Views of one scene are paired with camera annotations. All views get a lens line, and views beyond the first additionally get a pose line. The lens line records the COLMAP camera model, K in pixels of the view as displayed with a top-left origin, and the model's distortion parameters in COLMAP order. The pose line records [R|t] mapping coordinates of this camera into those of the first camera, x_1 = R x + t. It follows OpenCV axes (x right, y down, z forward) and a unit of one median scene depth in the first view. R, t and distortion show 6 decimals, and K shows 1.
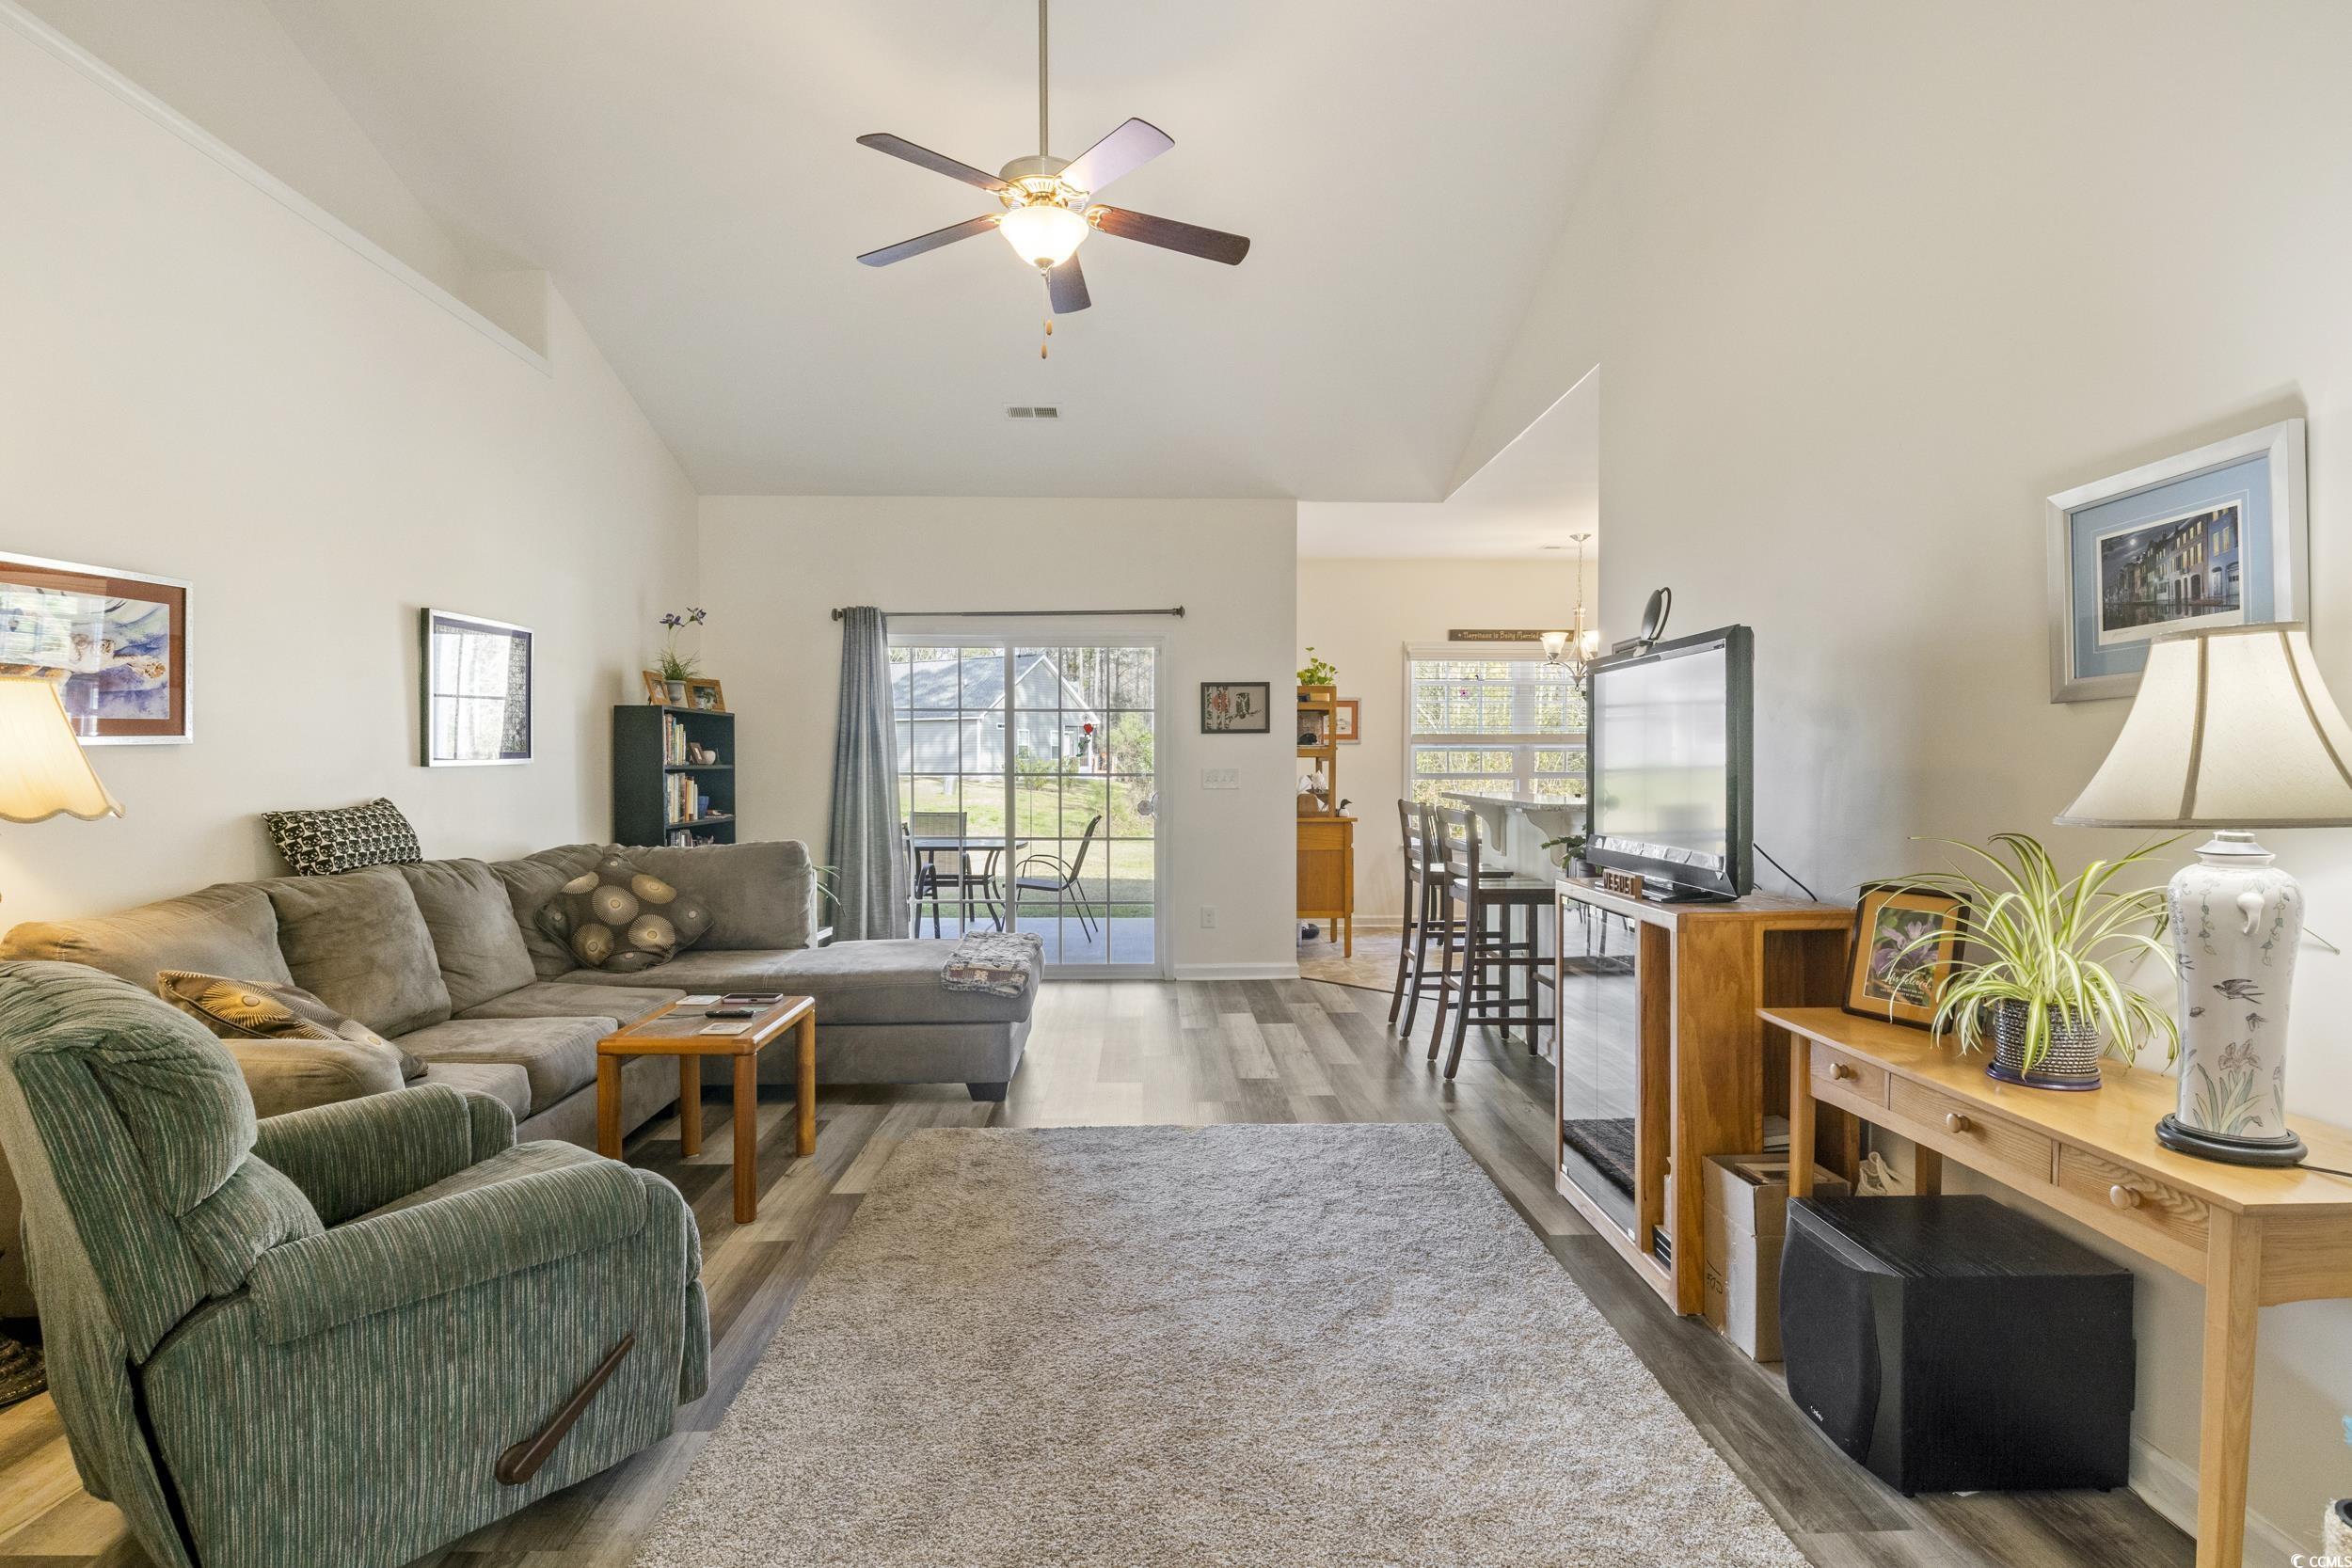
lens RADIAL K [[1170.9, 0, 1176.0], [0, 1170.9, 784.0], [0, 0, 1]] dist [-0.015578, -0.000221]
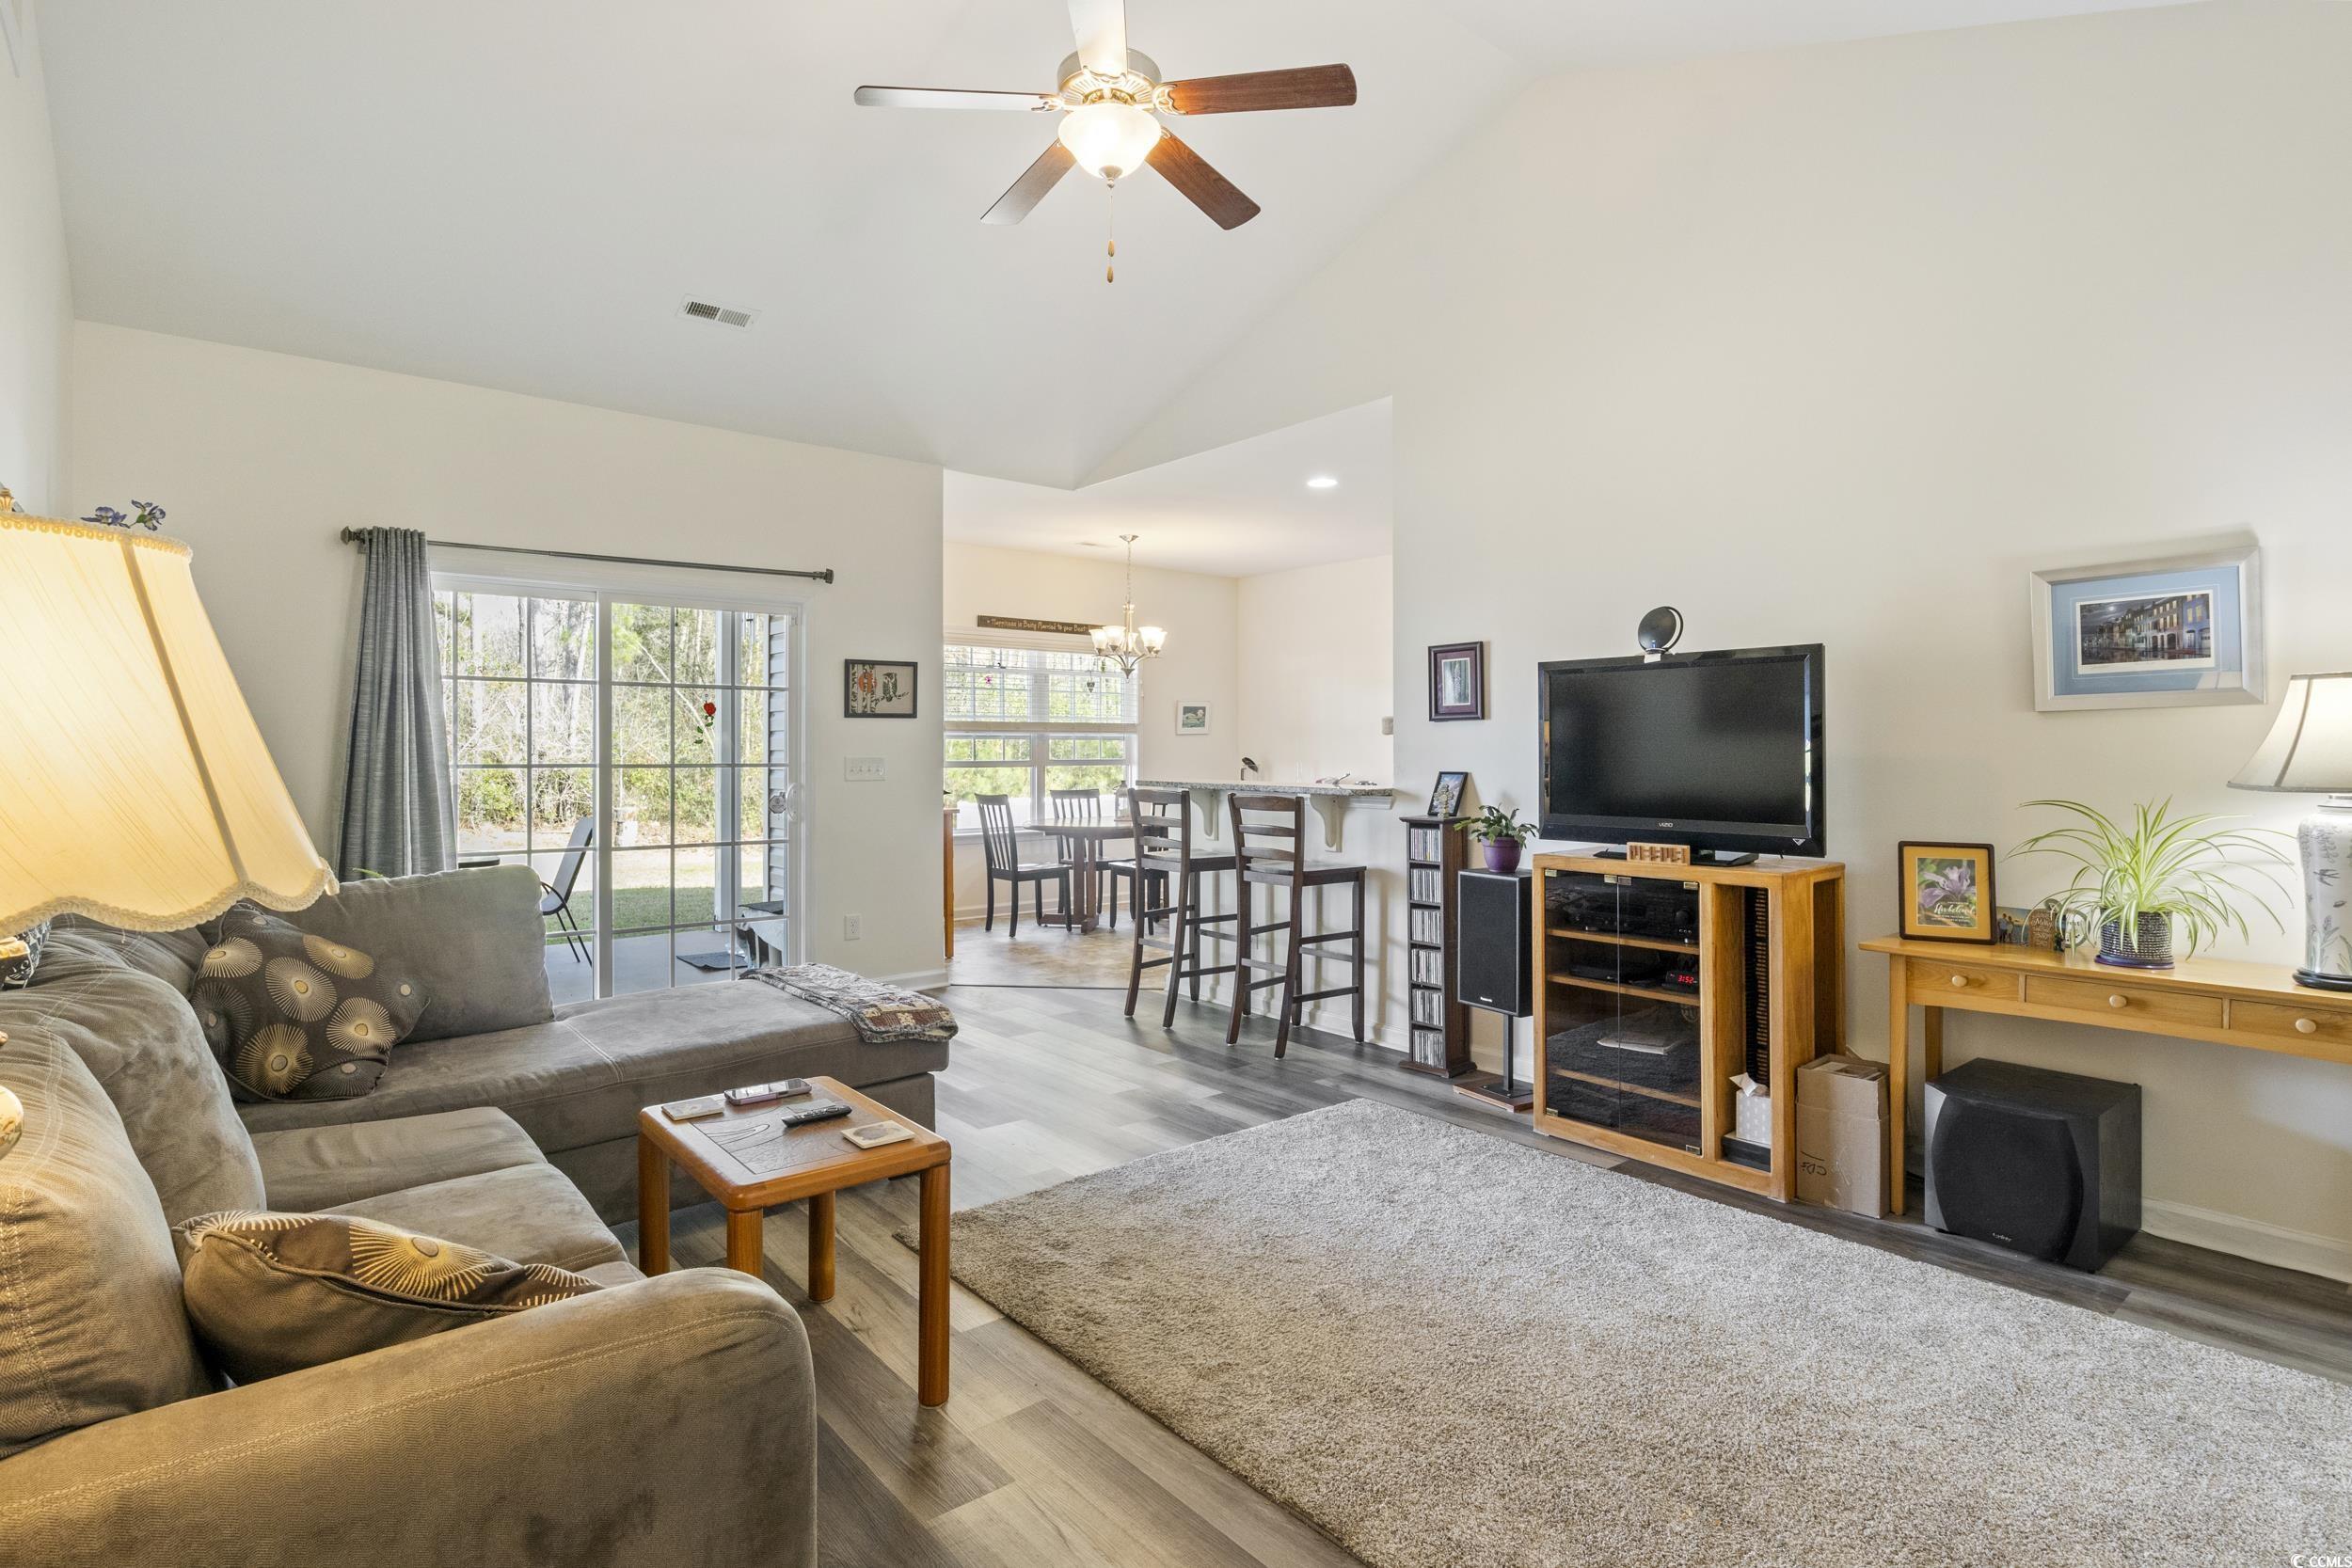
lens RADIAL K [[1181.9, 0, 1172.2], [0, 1181.9, 739.7], [0, 0, 1]] dist [-0.007818, -0.000801]
pose [[0.788498, 0.005136, 0.615016, -0.509857], [0.011338, 0.999674, -0.022885, -0.005962], [-0.614933, 0.025018, 0.788183, 0.246371]]
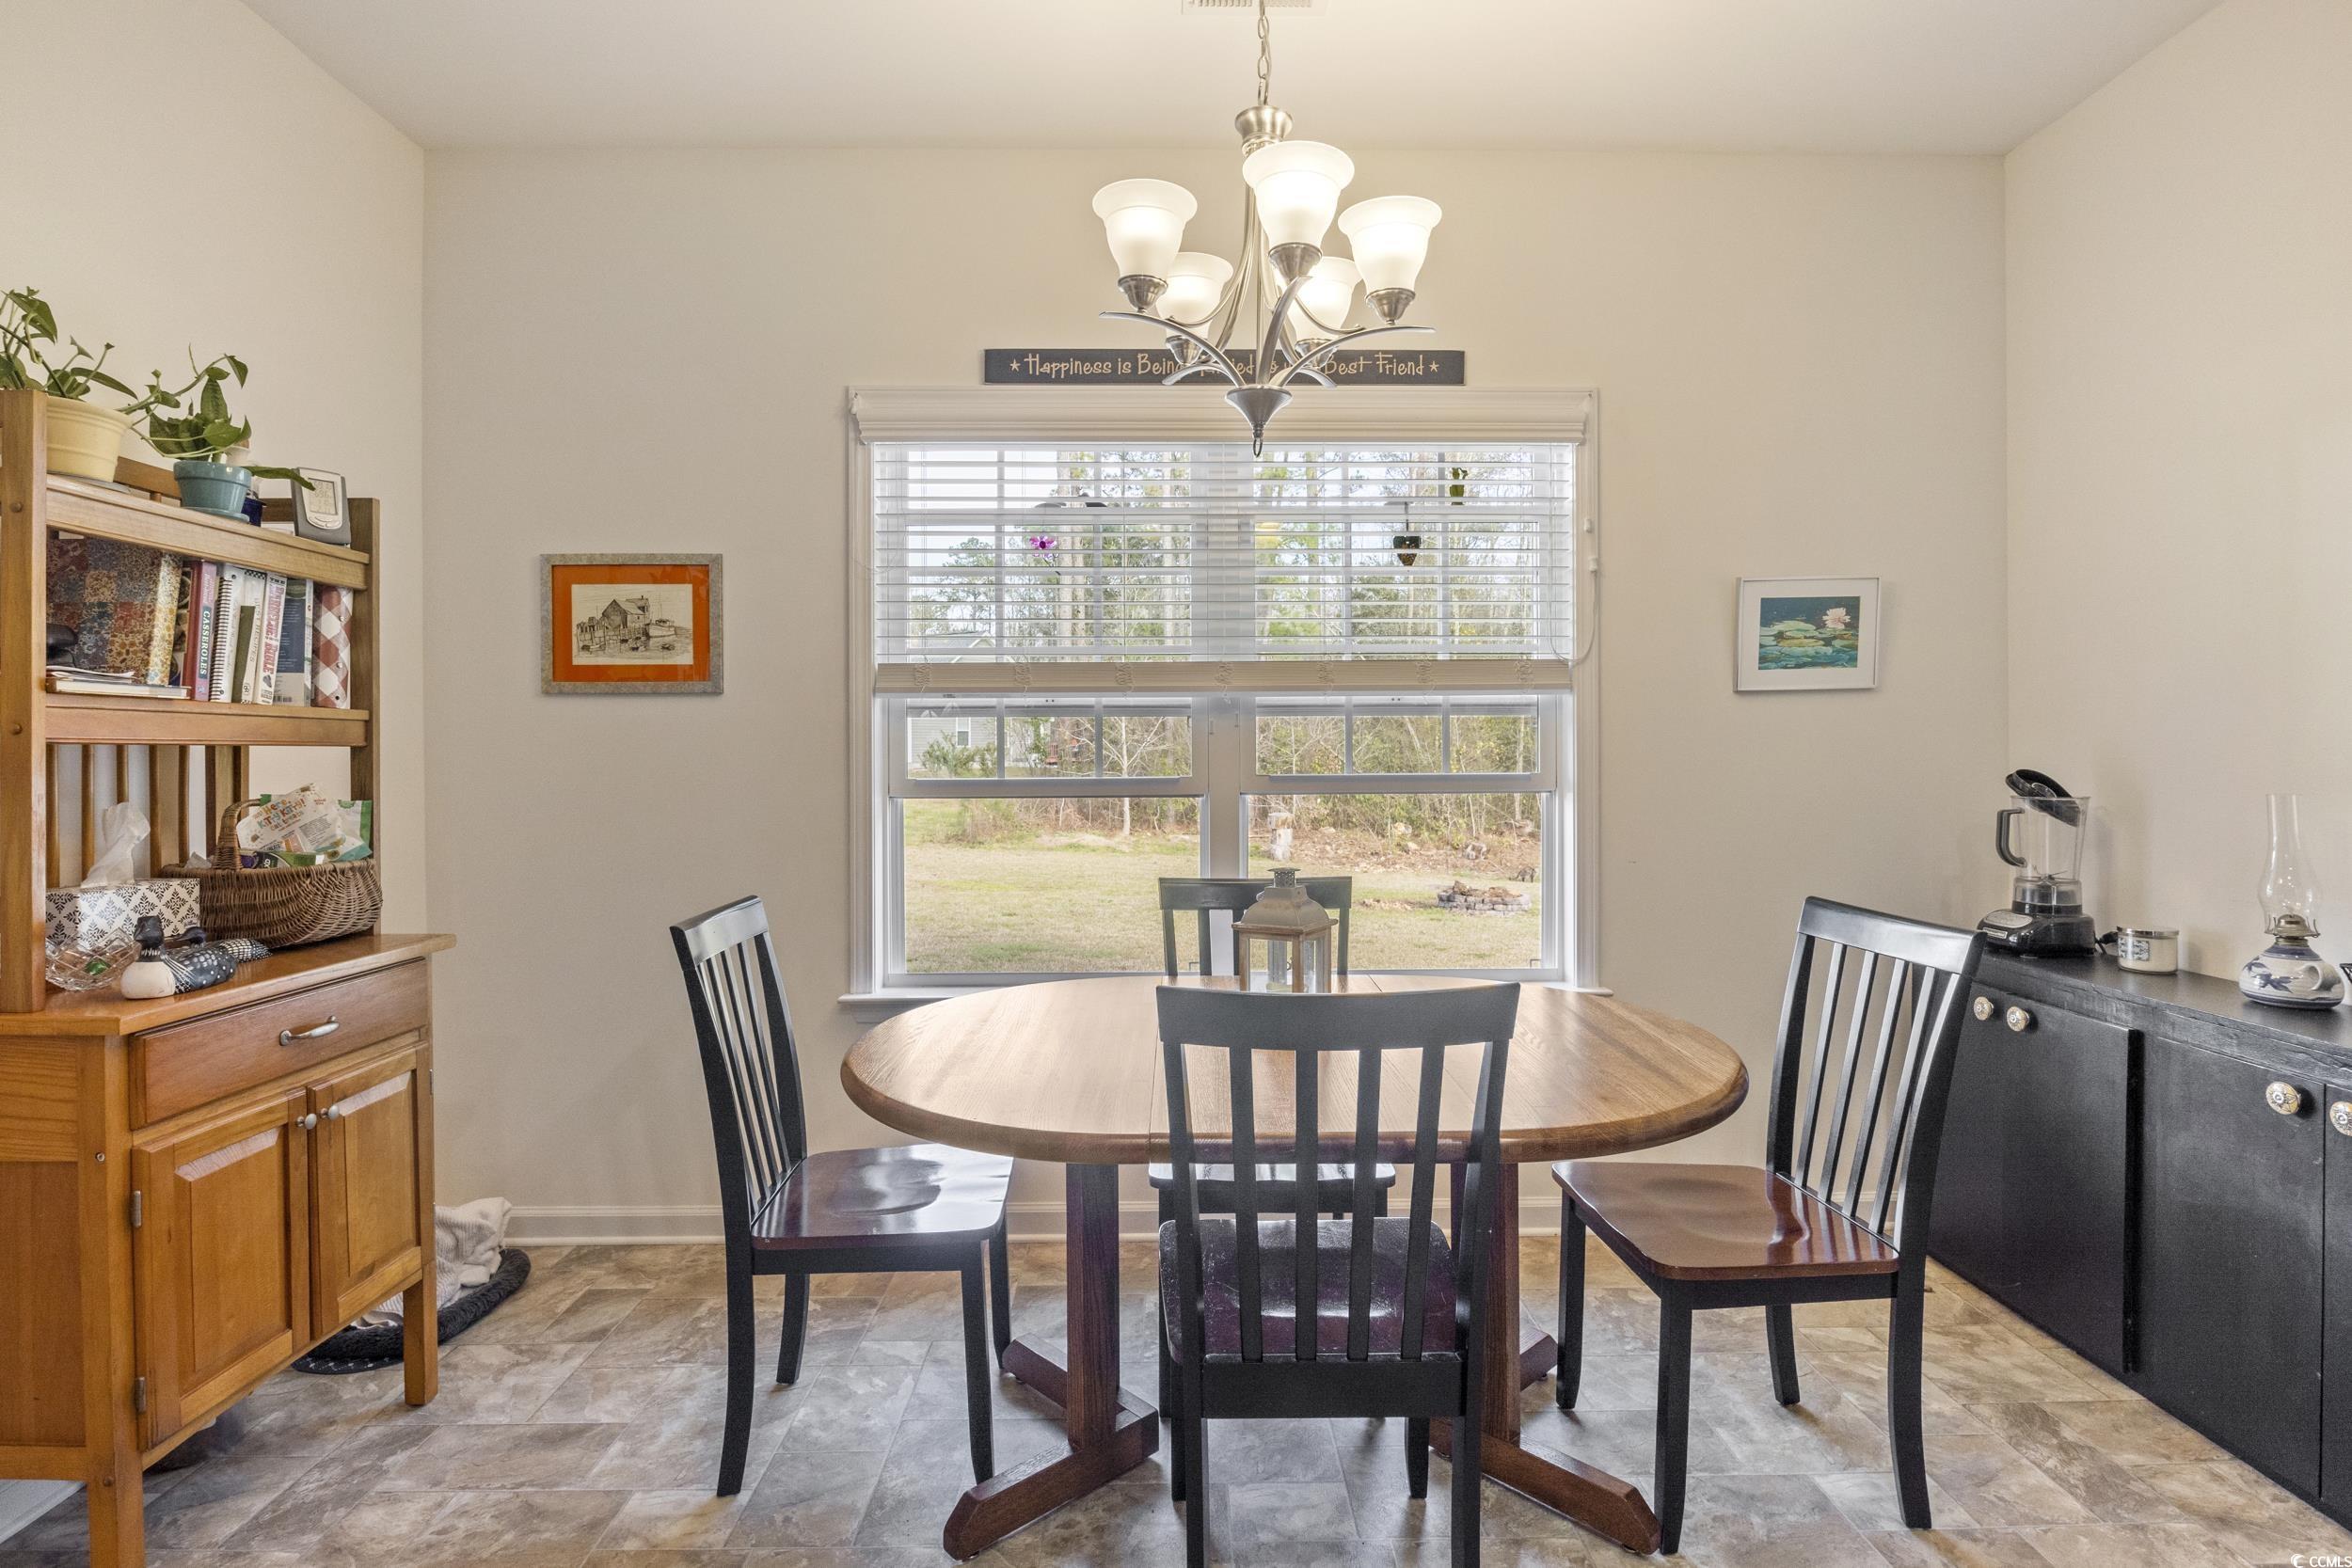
lens RADIAL K [[1173.3, 0, 1181.8], [0, 1173.3, 762.2], [0, 0, 1]] dist [-0.006907, -0.001433]
pose [[0.999918, -0.004161, -0.012130, 0.601562], [0.004088, 0.999974, -0.005998, -0.025342], [0.012155, 0.005948, 0.999908, 1.369380]]
